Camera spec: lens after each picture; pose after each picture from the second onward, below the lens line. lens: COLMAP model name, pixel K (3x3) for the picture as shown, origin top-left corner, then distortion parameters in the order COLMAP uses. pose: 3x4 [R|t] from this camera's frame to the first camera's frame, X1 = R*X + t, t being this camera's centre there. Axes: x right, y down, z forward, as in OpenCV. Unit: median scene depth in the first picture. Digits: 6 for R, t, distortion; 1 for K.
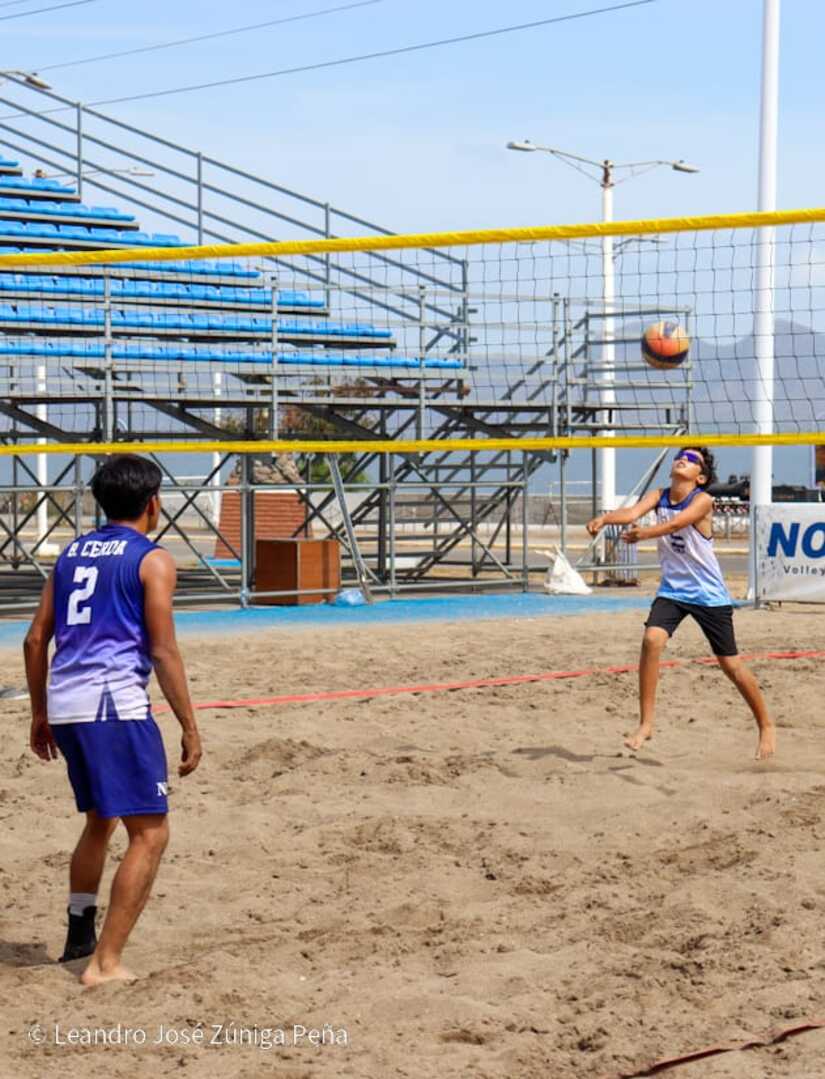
lens RADIAL K [[3022.6, 0, 411.4], [0, 3022.6, 539.3], [0, 0, 1]] dist [-0.139359, 0.000000]
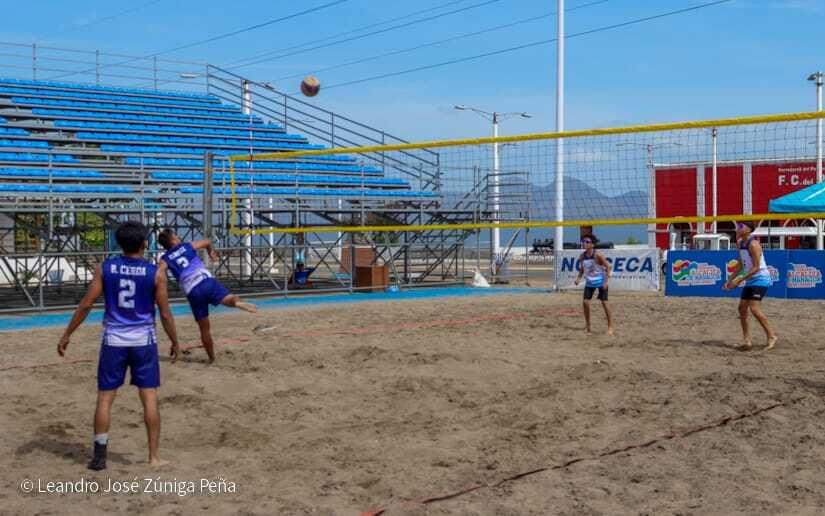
lens RADIAL K [[1602.8, 0, 413.8], [0, 1602.8, 257.5], [0, 0, 1]] dist [-0.087692, 0.000000]
pose [[0.999920, -0.008918, 0.008988, -0.015134], [0.008962, 0.999948, -0.004876, -0.000258], [-0.008944, 0.004956, 0.999948, -0.322715]]
